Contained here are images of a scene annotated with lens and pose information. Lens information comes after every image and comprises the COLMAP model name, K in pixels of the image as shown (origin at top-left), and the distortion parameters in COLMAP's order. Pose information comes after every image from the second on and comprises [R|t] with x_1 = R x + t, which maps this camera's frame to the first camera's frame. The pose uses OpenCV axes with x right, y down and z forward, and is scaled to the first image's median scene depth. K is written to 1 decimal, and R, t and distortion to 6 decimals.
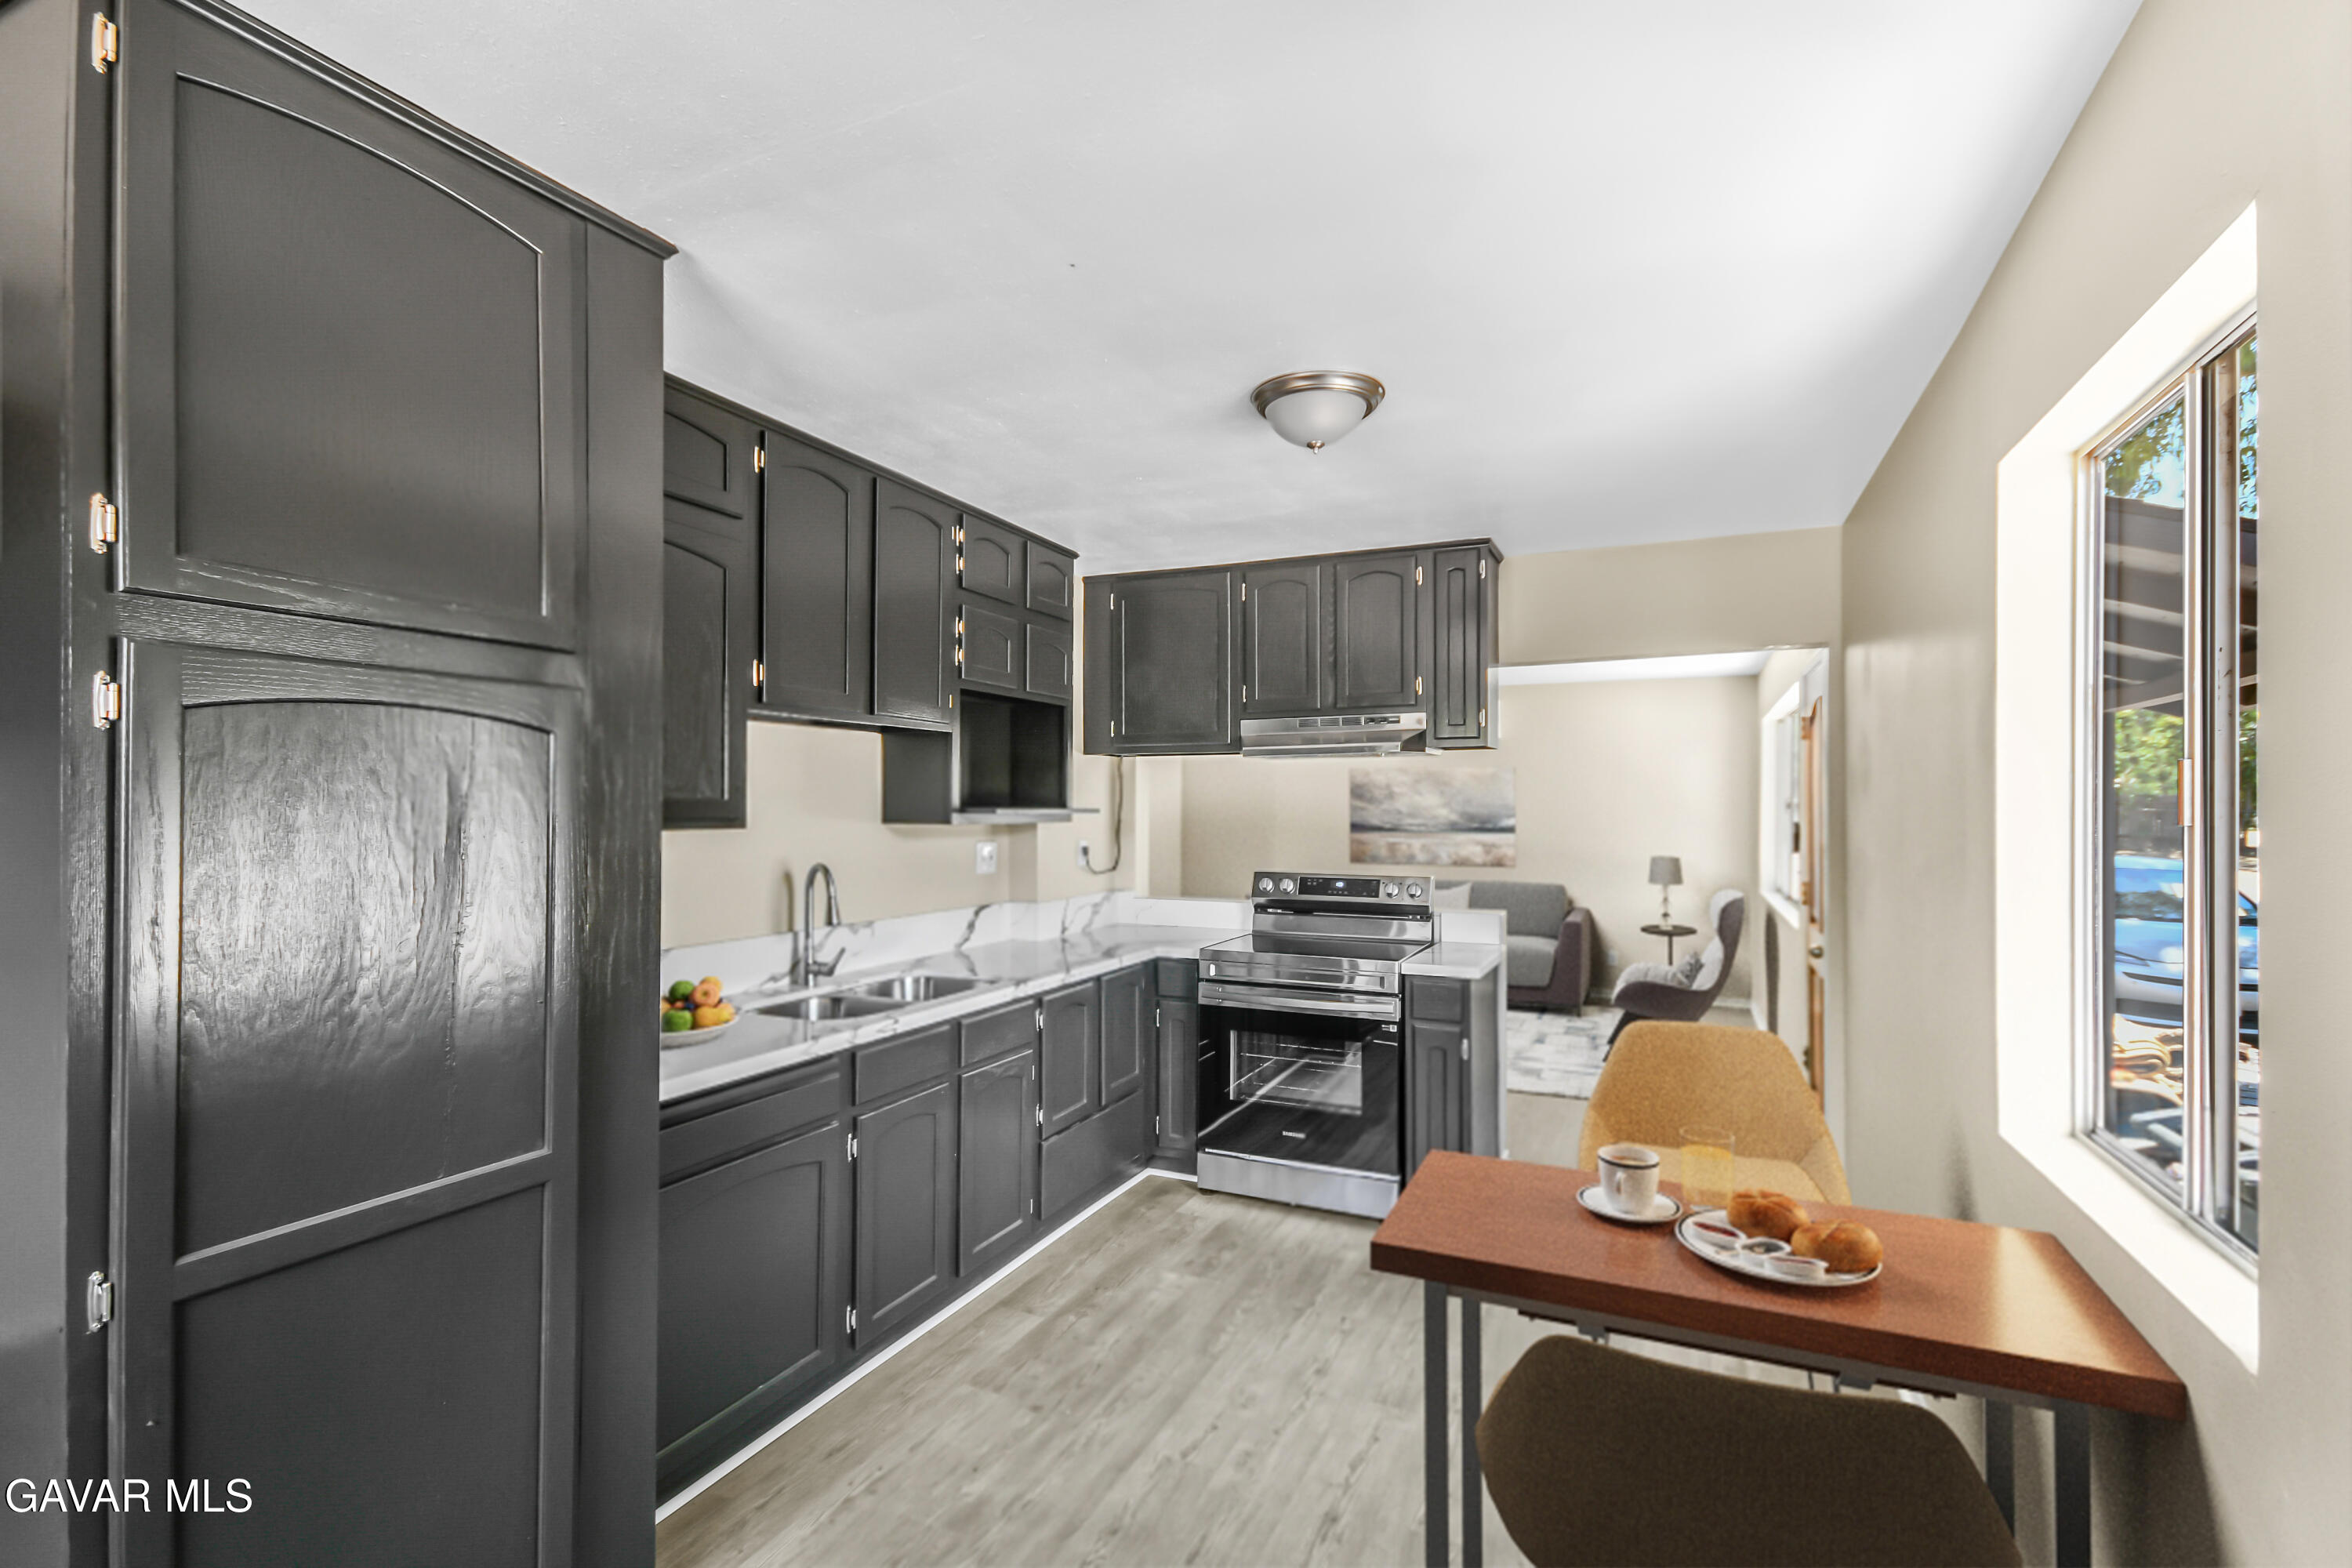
lens RADIAL K [[1085.5, 0, 1166.1], [0, 1085.5, 792.0], [0, 0, 1]] dist [-0.000743, 0.000055]
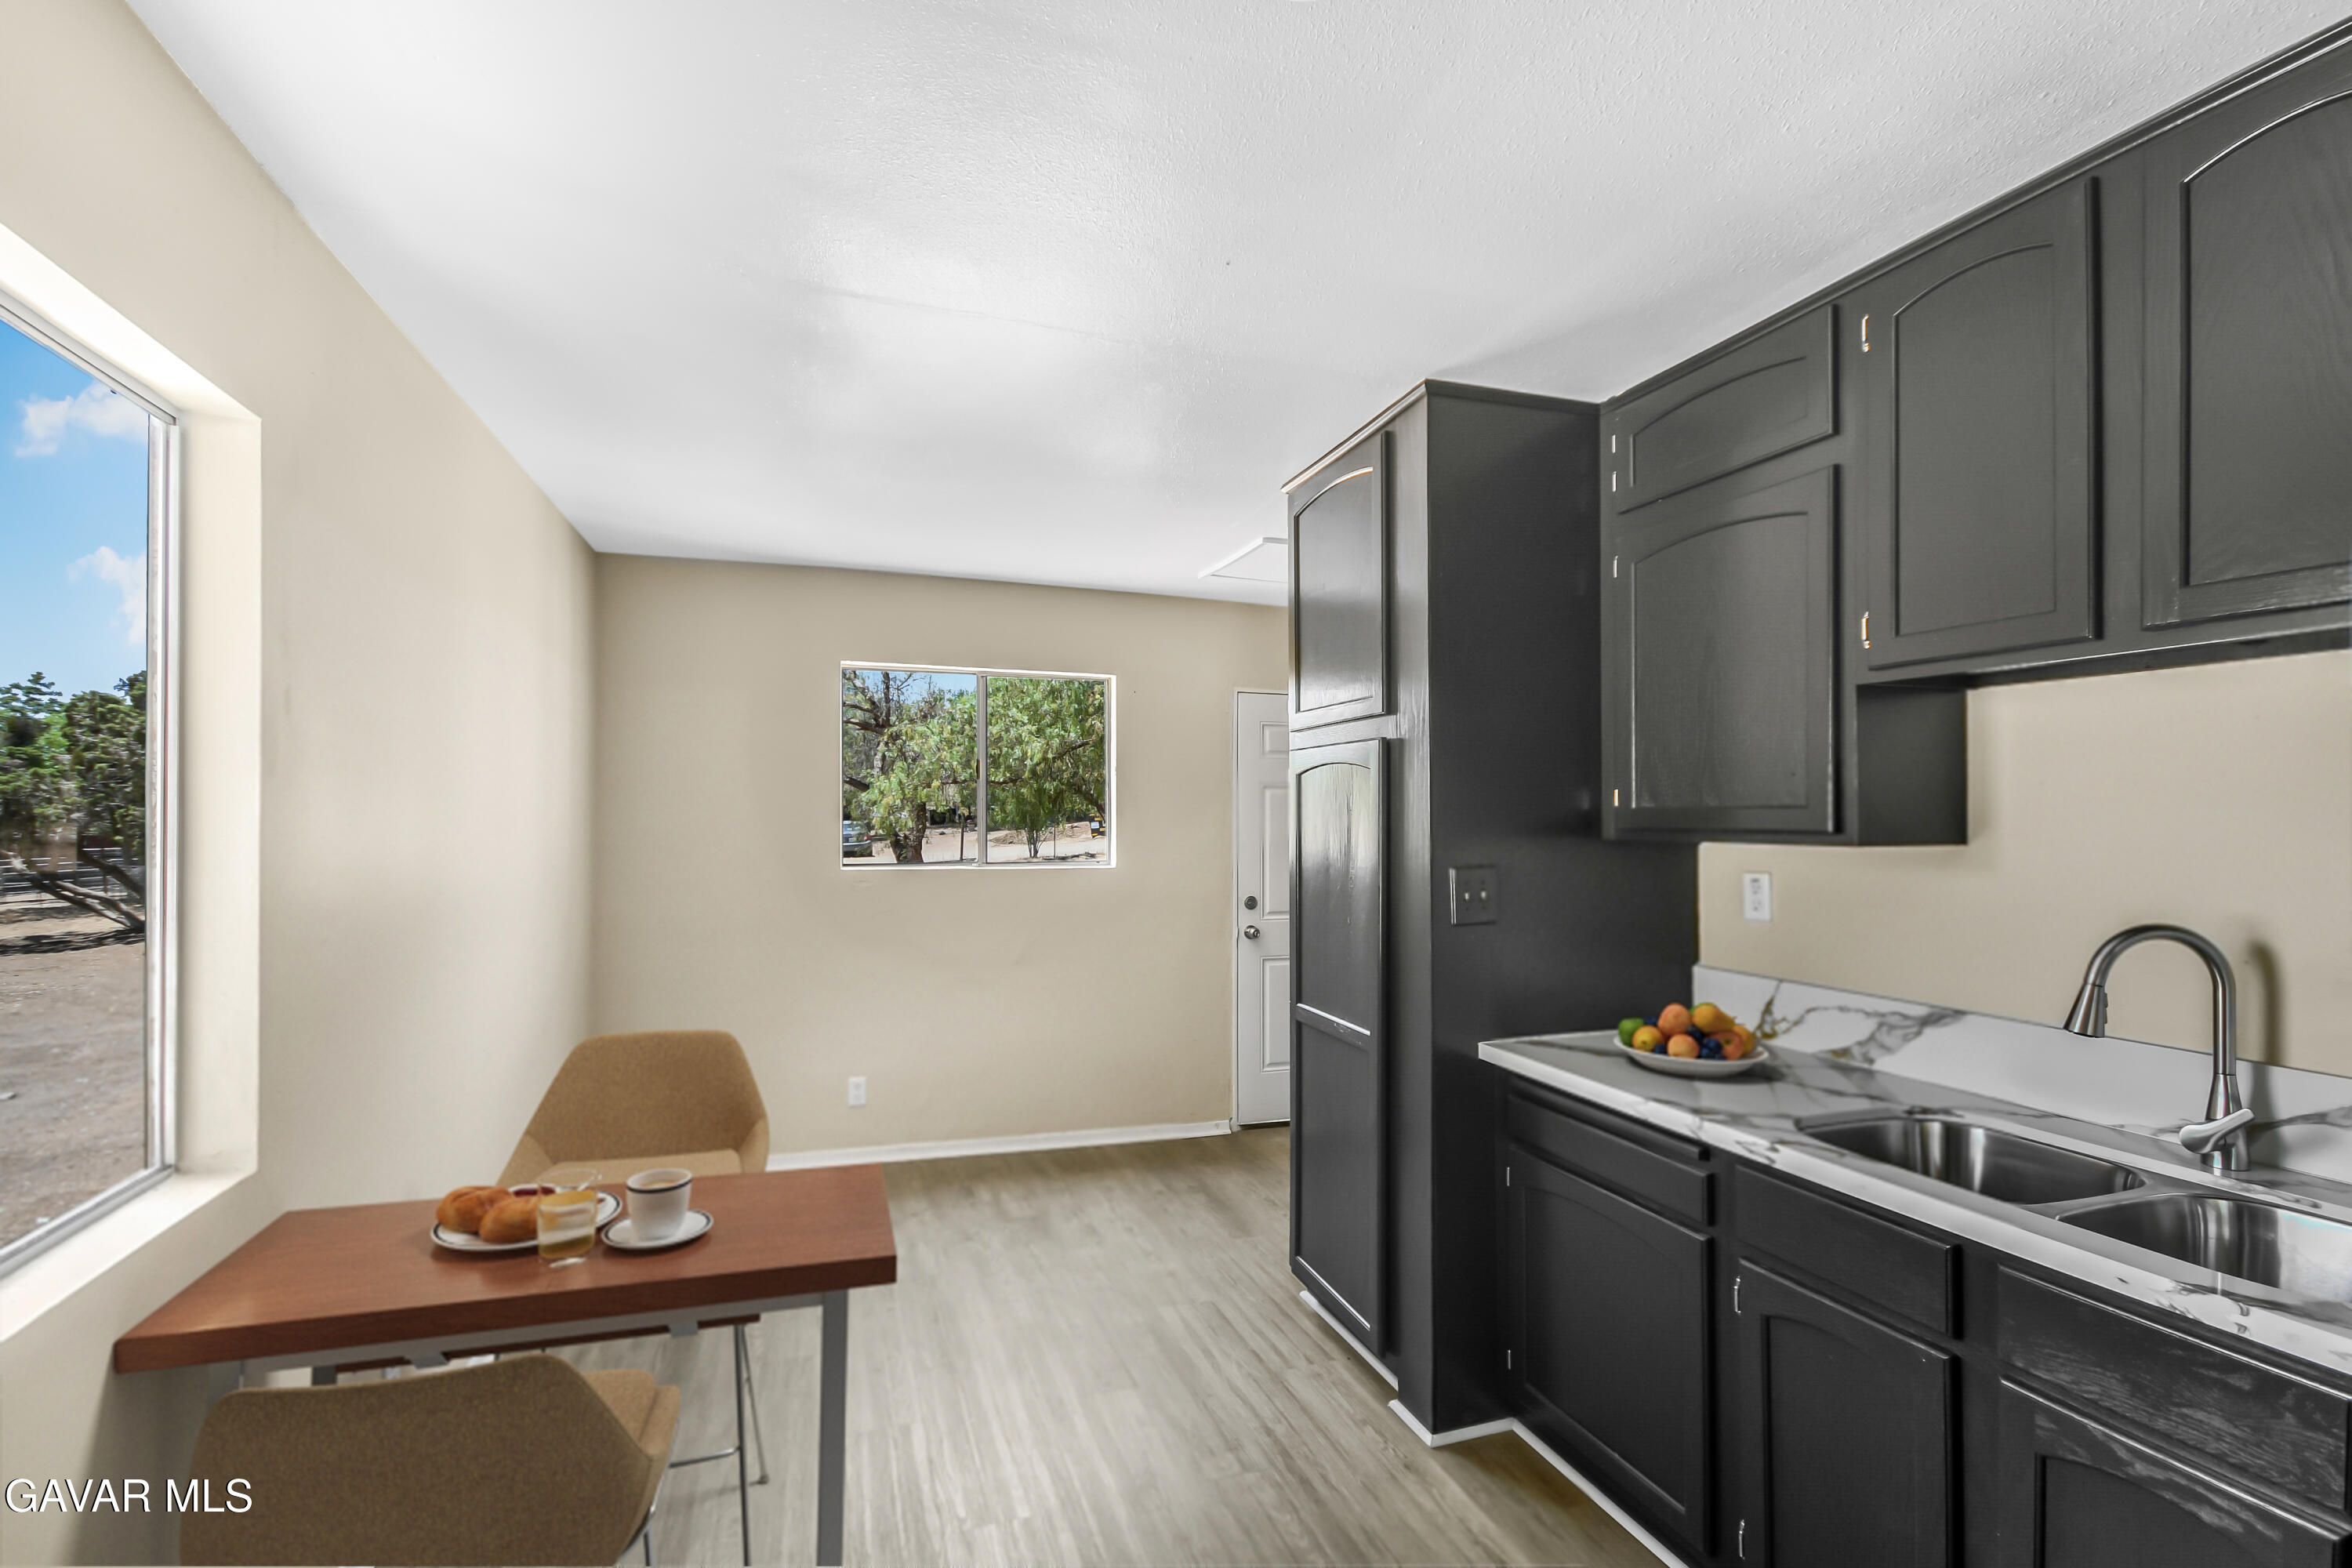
lens RADIAL K [[1085.5, 0, 1164.1], [0, 1085.5, 803.8], [0, 0, 1]] dist [-0.000743, 0.000055]
pose [[-0.724240, -0.007820, -0.689504, 0.469494], [0.006432, 0.999816, -0.018095, 0.014837], [0.689518, -0.017540, -0.724056, 1.241924]]
